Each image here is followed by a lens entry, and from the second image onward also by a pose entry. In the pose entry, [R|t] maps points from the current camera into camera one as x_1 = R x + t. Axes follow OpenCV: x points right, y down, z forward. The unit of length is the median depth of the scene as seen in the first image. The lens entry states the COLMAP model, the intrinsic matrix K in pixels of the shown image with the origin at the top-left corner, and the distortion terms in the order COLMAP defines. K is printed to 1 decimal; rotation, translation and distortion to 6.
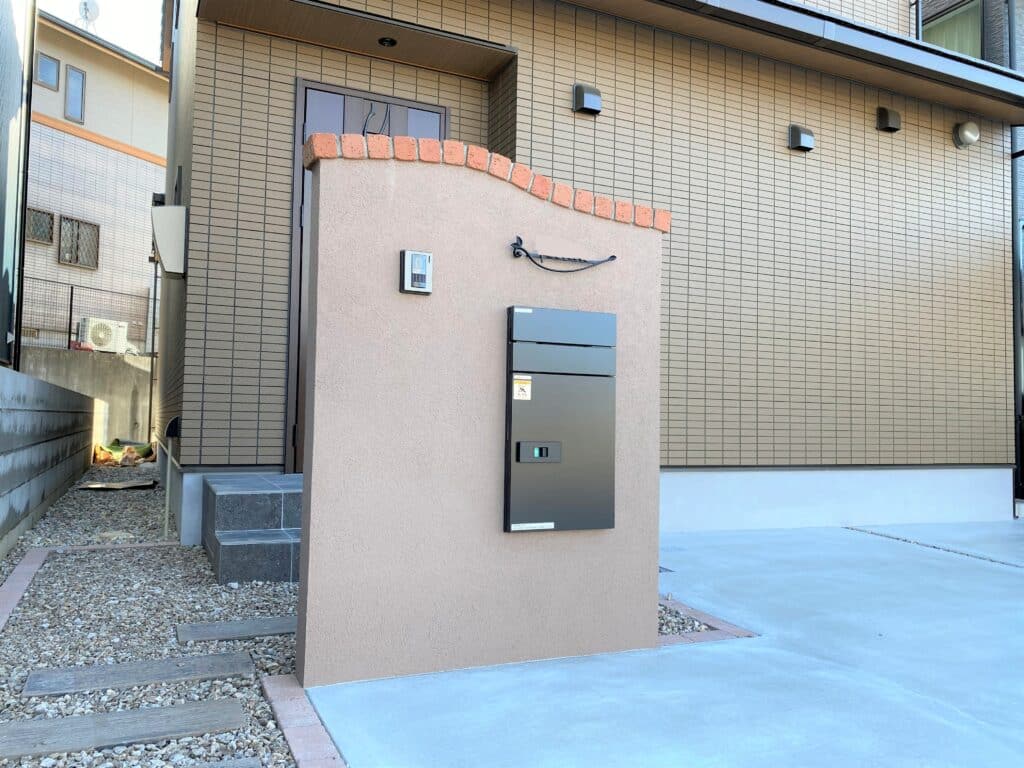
lens RADIAL K [[777.8, 0, 512.0], [0, 777.8, 384.0], [0, 0, 1]] dist [0.080876, -0.129472]
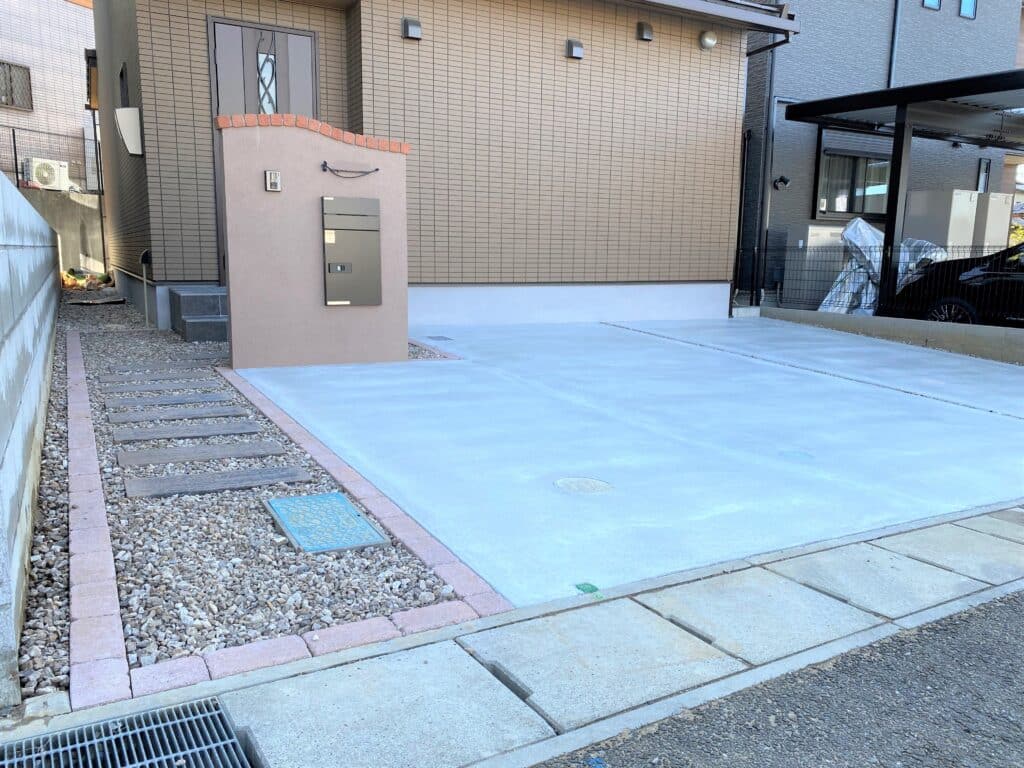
lens RADIAL K [[786.2, 0, 512.0], [0, 786.2, 384.0], [0, 0, 1]] dist [0.007411, 0.014029]
pose [[0.997866, -0.014390, 0.063686, 0.195484], [0.000578, 0.977320, 0.211765, -0.030084], [-0.065289, -0.211276, 0.975243, -0.636939]]
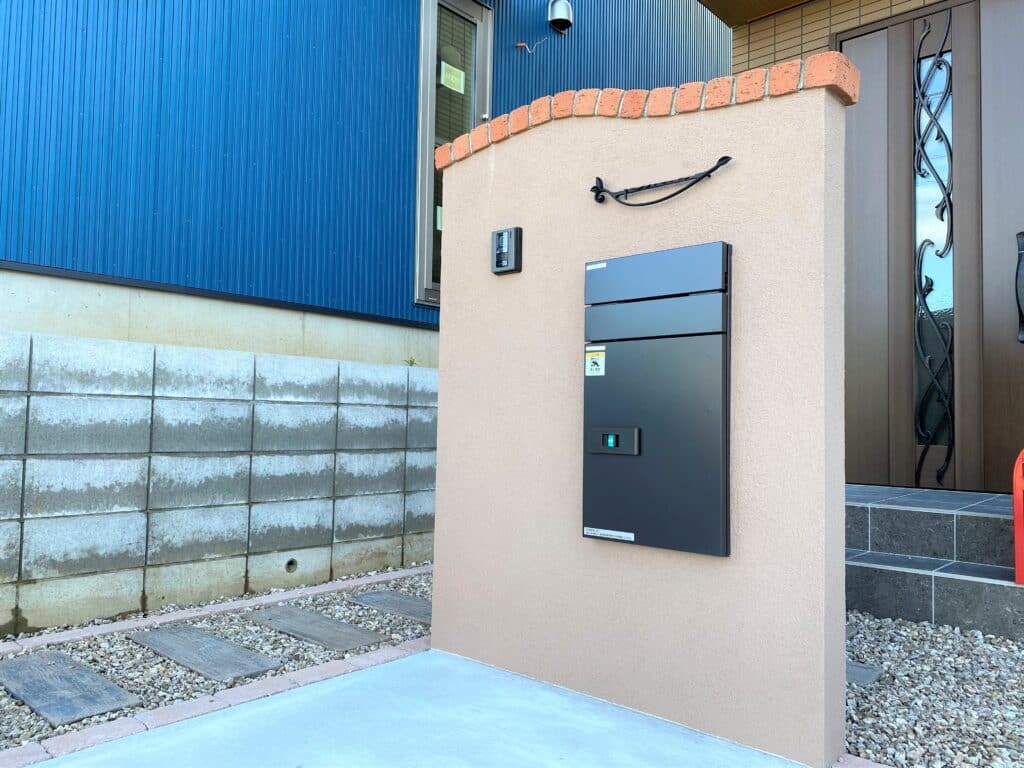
lens RADIAL K [[786.2, 0, 512.0], [0, 786.2, 384.0], [0, 0, 1]] dist [0.007411, 0.014029]
pose [[0.392415, -0.059754, -0.917845, 0.393015], [0.034258, 0.998145, -0.050335, 0.036272], [0.919150, -0.011691, 0.393734, 0.321076]]
